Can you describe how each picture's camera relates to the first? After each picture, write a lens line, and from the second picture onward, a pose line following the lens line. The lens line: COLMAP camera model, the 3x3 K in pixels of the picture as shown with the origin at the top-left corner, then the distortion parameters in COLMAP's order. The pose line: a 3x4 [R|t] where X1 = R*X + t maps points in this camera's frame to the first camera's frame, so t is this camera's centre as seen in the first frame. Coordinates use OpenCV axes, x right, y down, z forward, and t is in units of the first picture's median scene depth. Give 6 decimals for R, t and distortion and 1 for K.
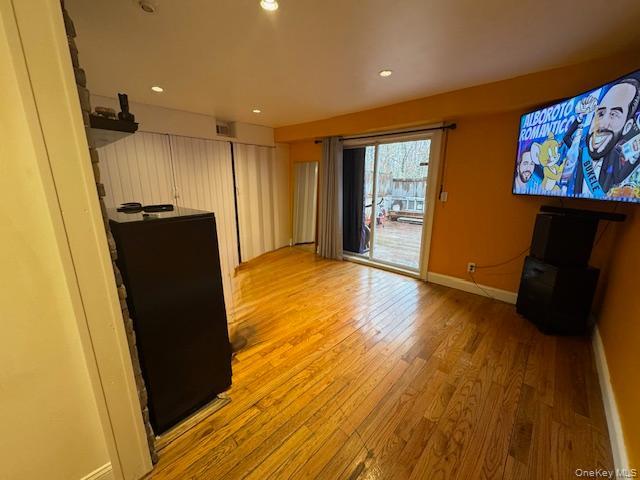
lens RADIAL K [[255.9, 0, 320.1], [0, 255.9, 242.1], [0, 0, 1]] dist [-0.008977, 0.003023]
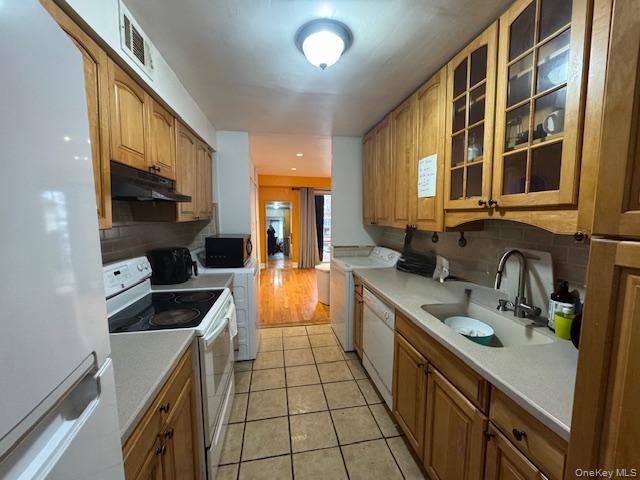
lens RADIAL K [[255.9, 0, 318.8], [0, 255.9, 237.1], [0, 0, 1]] dist [-0.008977, 0.003023]
pose [[0.604312, -0.079375, 0.792784, -1.674247], [0.192631, 0.980062, -0.048710, -0.041889], [-0.773111, 0.182151, 0.607553, 0.088996]]
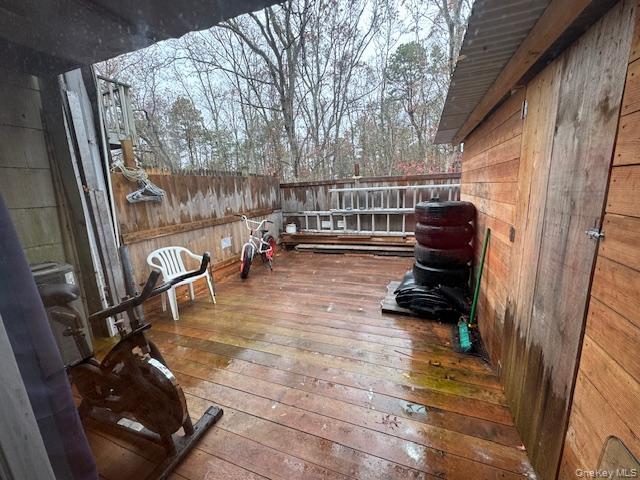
lens RADIAL K [[255.9, 0, 319.7], [0, 255.9, 238.5], [0, 0, 1]] dist [-0.008977, 0.003023]
pose [[0.924831, -0.122666, 0.360057, 0.417041], [0.139695, 0.989960, -0.021553, -0.274261], [-0.353798, 0.070231, 0.932681, 1.207315]]
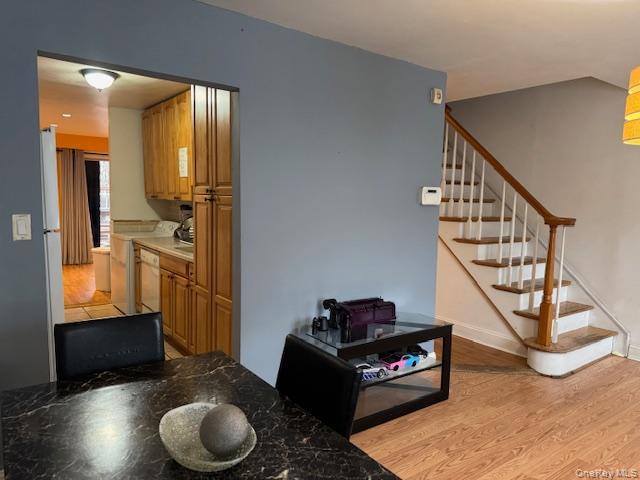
lens RADIAL K [[453.1, 0, 314.8], [0, 453.1, 240.4], [0, 0, 1]] dist [0.025119, -0.026017]
pose [[0.184067, -0.103337, 0.977467, -2.453900], [0.210719, 0.975486, 0.063447, 0.089460], [-0.960061, 0.194292, 0.201330, -0.441204]]
